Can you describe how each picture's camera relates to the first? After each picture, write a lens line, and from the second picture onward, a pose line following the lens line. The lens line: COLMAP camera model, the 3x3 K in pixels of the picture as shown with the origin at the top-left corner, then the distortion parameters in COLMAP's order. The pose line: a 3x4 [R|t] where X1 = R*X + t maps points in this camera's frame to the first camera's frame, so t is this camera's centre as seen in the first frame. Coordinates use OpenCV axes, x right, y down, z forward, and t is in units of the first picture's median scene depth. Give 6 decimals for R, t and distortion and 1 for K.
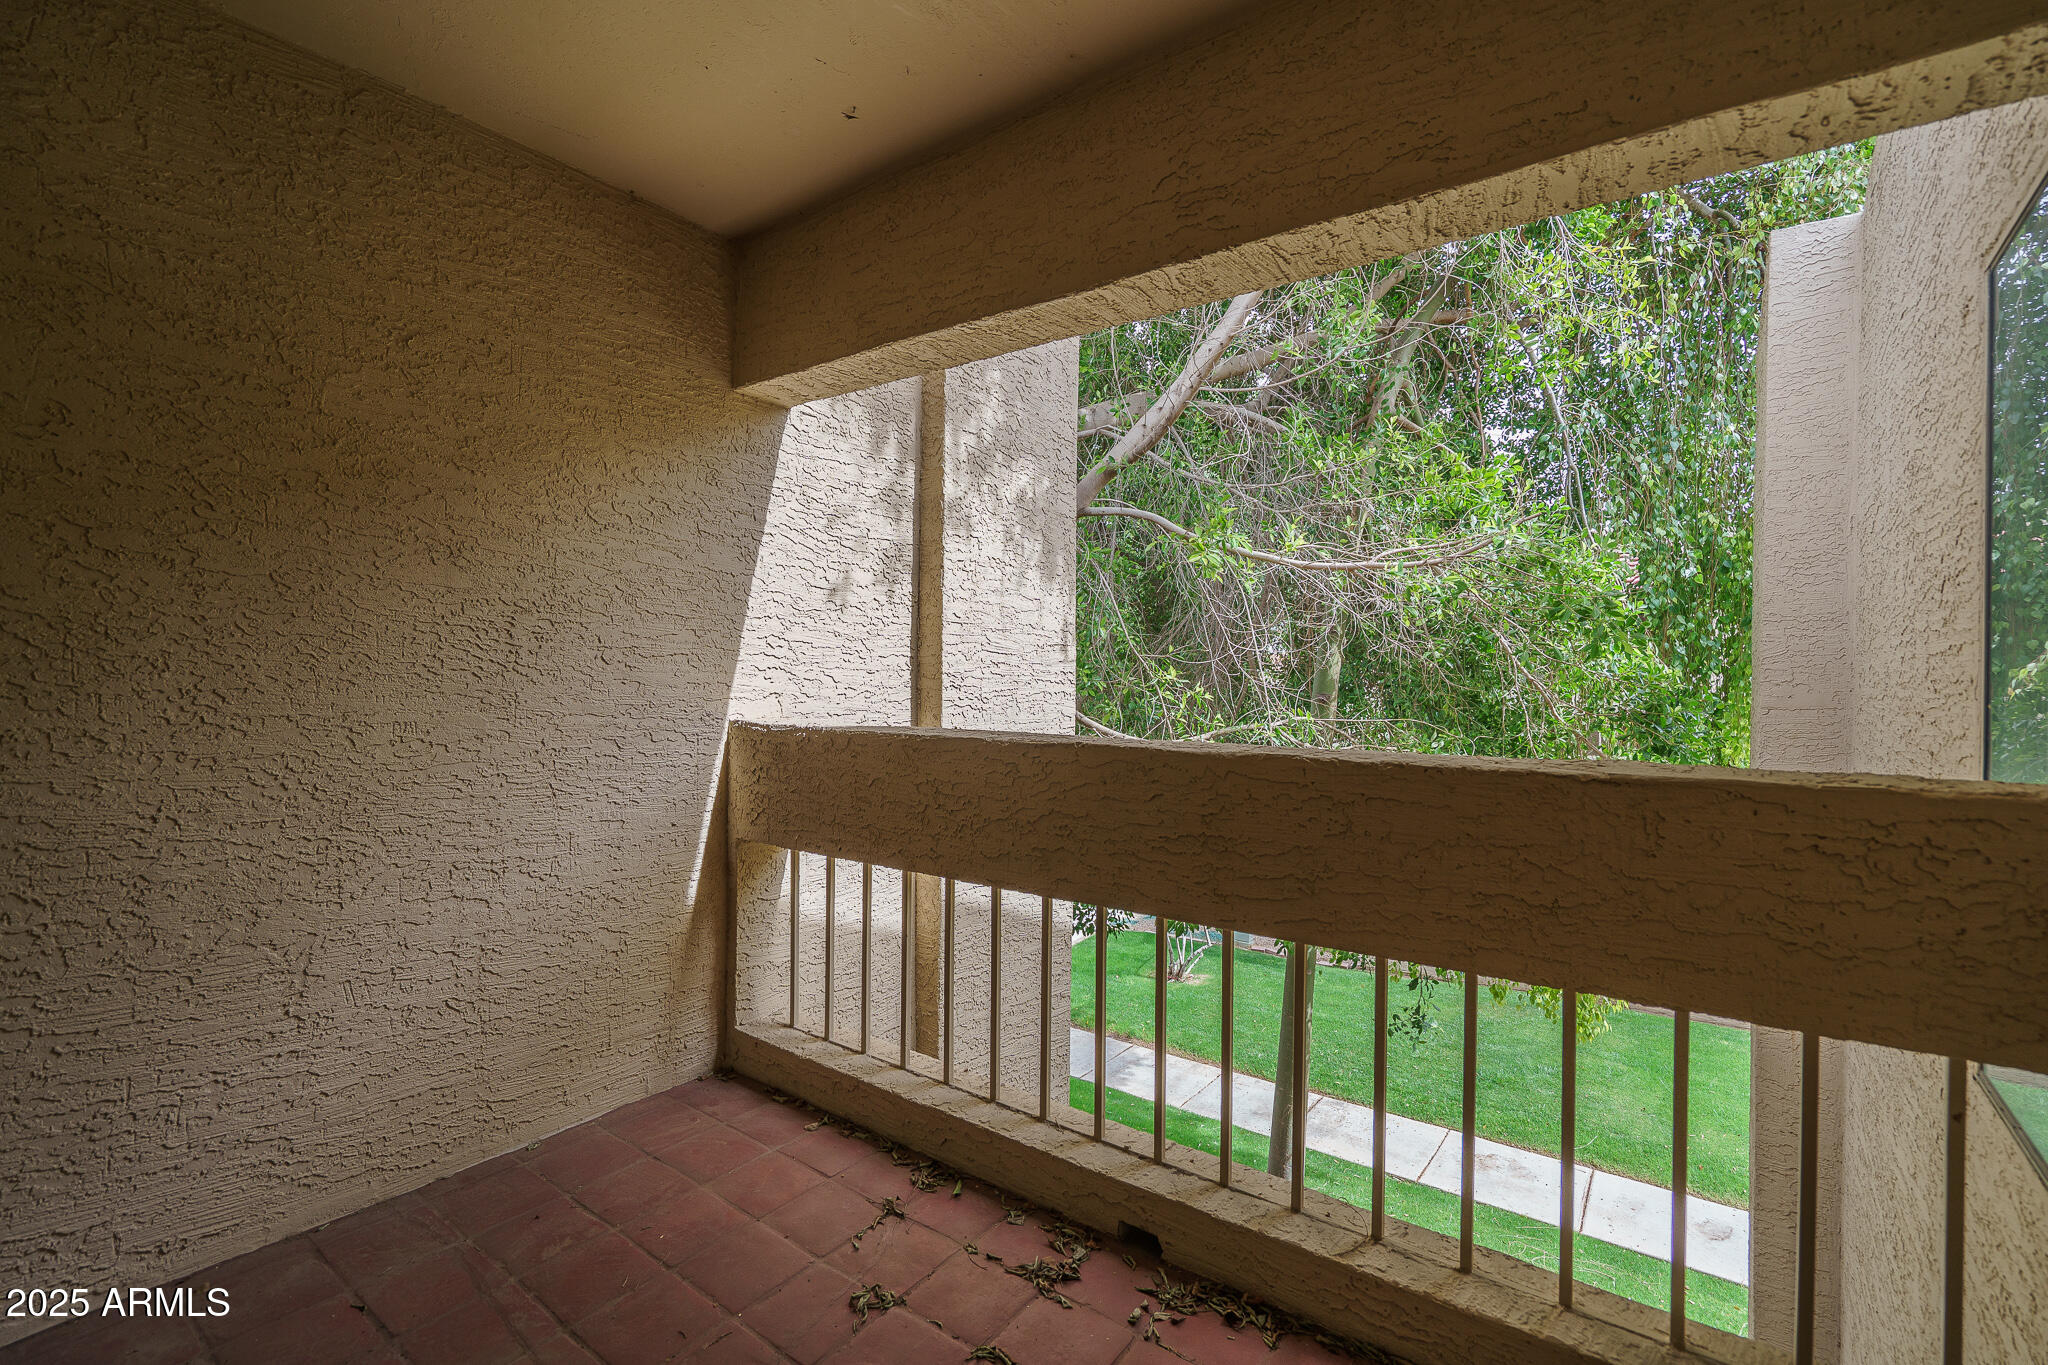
lens RADIAL K [[921.1, 0, 1017.3], [0, 921.1, 683.3], [0, 0, 1]] dist [-0.005685, 0.000761]
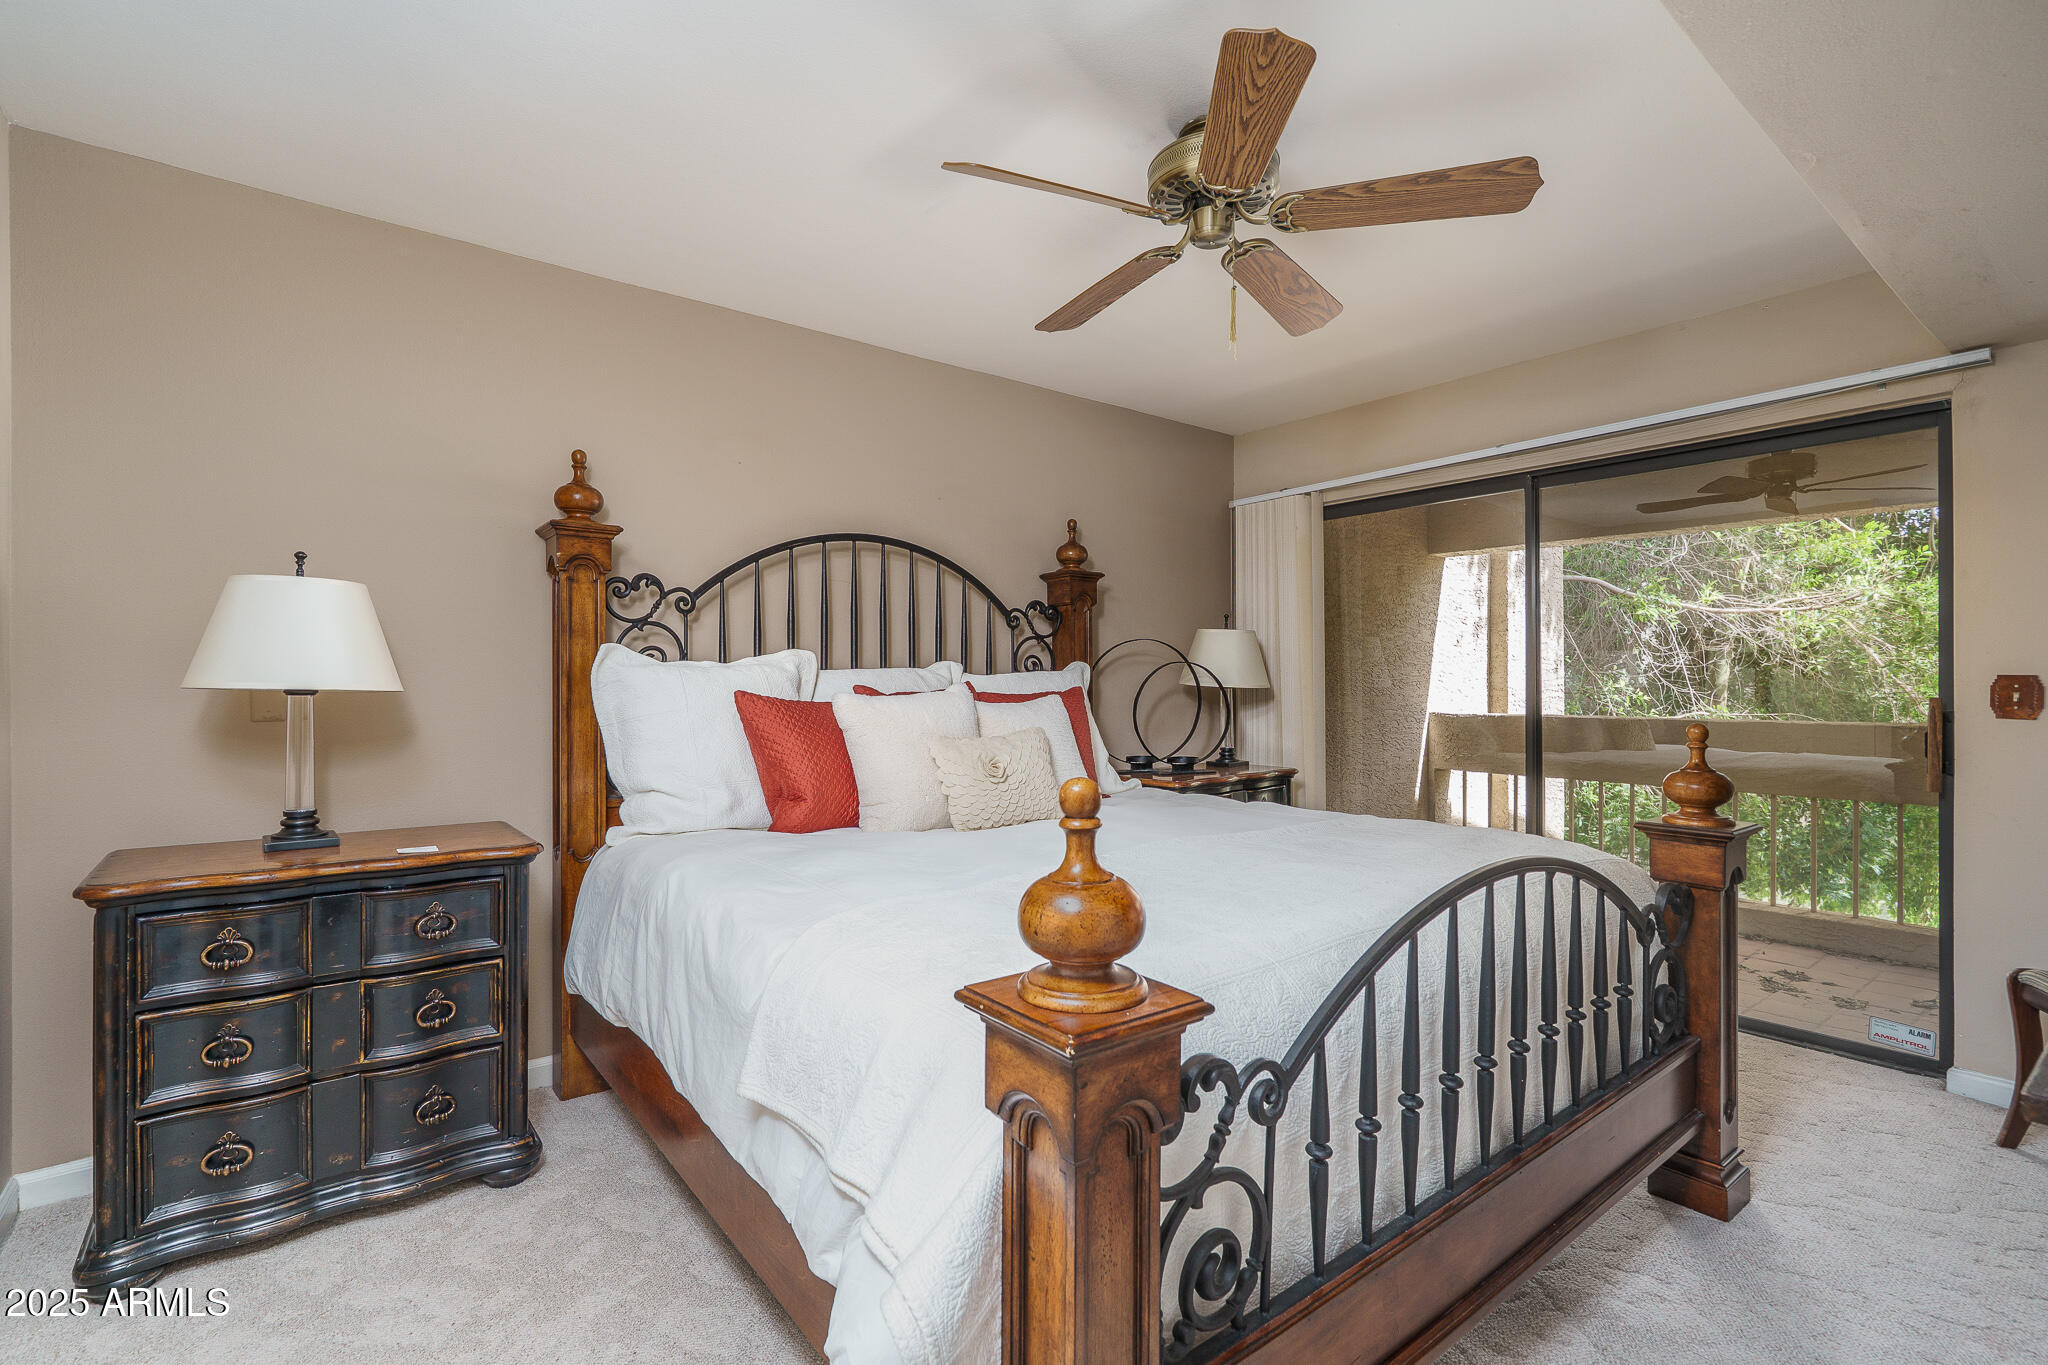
lens RADIAL K [[921.1, 0, 1027.7], [0, 921.1, 685.4], [0, 0, 1]] dist [-0.005685, 0.000761]
pose [[0.964806, -0.014428, -0.262565, -0.435199], [0.013410, 0.999894, -0.005668, -0.013871], [0.262619, 0.001948, 0.964898, -0.855844]]
